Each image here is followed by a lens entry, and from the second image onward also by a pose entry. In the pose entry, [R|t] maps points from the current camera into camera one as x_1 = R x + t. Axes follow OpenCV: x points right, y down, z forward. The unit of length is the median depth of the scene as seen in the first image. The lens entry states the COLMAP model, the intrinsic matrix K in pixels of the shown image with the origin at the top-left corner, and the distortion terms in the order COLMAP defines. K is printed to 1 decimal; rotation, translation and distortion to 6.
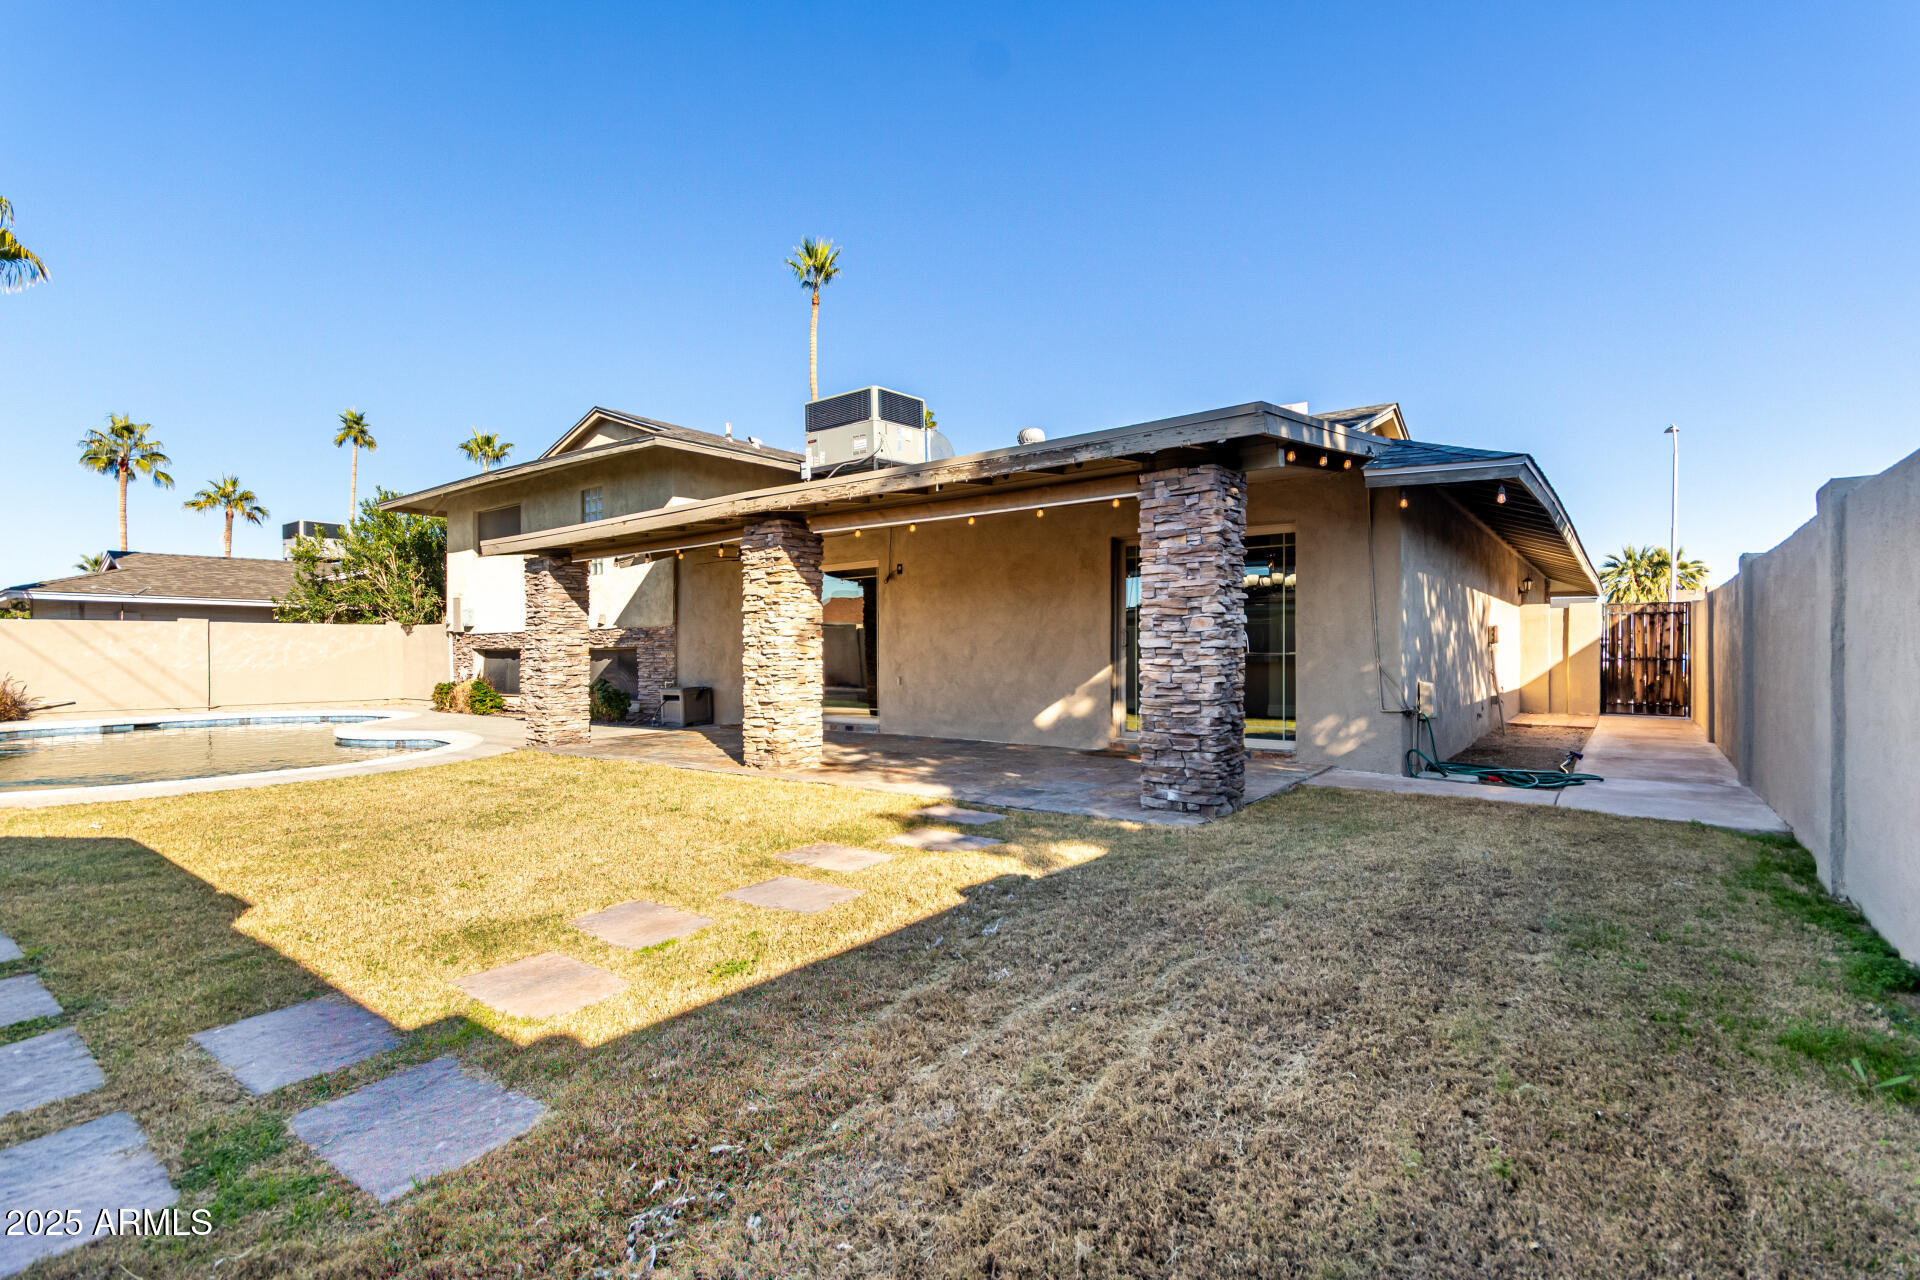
lens RADIAL K [[881.0, 0, 971.5], [0, 881.0, 650.9], [0, 0, 1]] dist [0.000966, -0.000888]
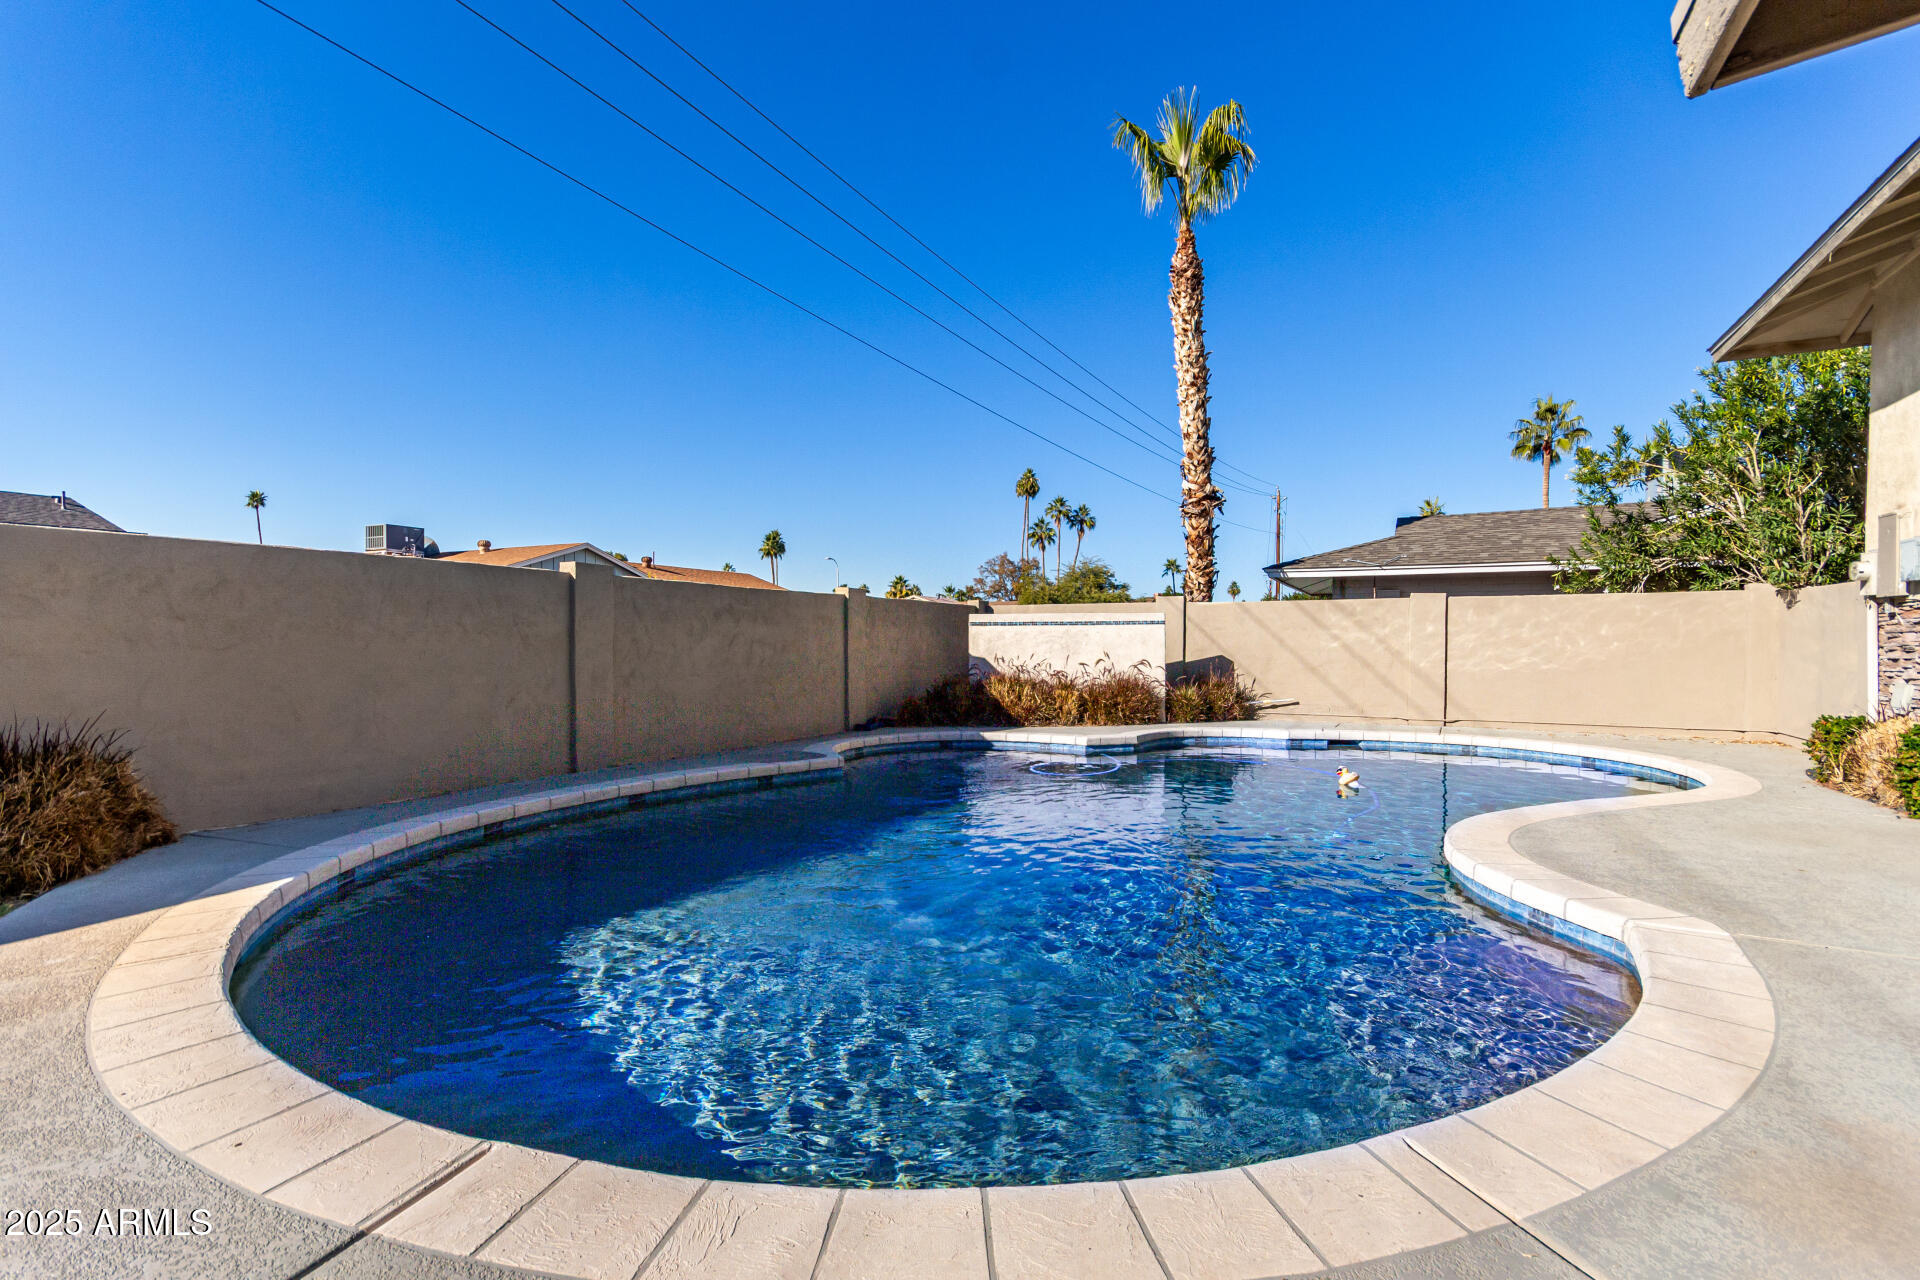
lens RADIAL K [[881.0, 0, 956.3], [0, 881.0, 672.2], [0, 0, 1]] dist [0.000966, -0.000888]
pose [[0.167914, 0.040310, -0.984977, -0.229501], [0.000928, 0.999157, 0.041048, -0.002481], [0.985801, -0.007806, 0.167735, 0.462852]]
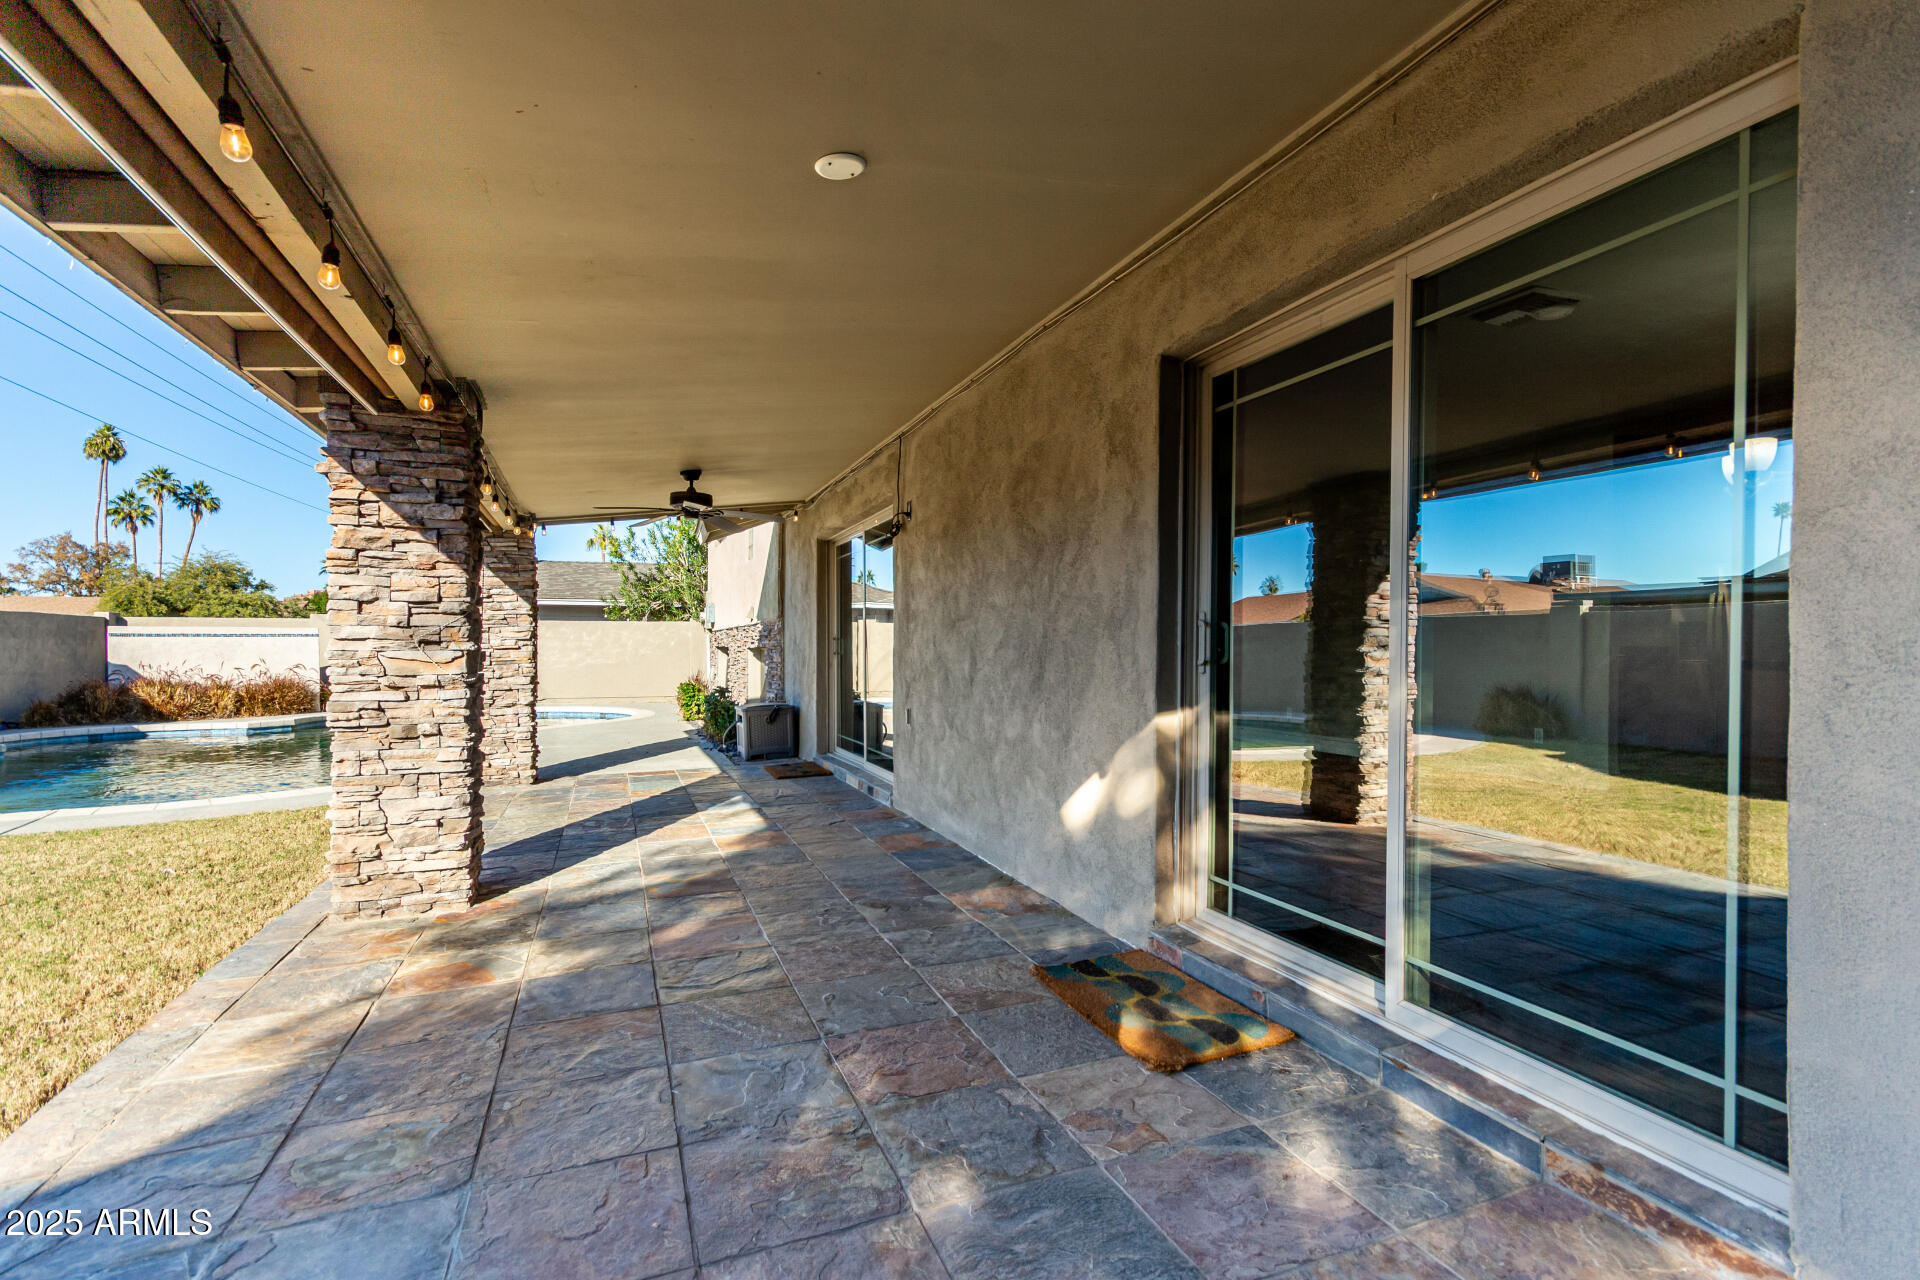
lens RADIAL K [[881.0, 0, 973.4], [0, 881.0, 641.5], [0, 0, 1]] dist [0.000966, -0.000888]
pose [[0.860609, 0.001017, -0.509265, 0.130056], [-0.001576, 0.999999, -0.000667, -0.006679], [0.509264, 0.001377, 0.860610, 0.314312]]
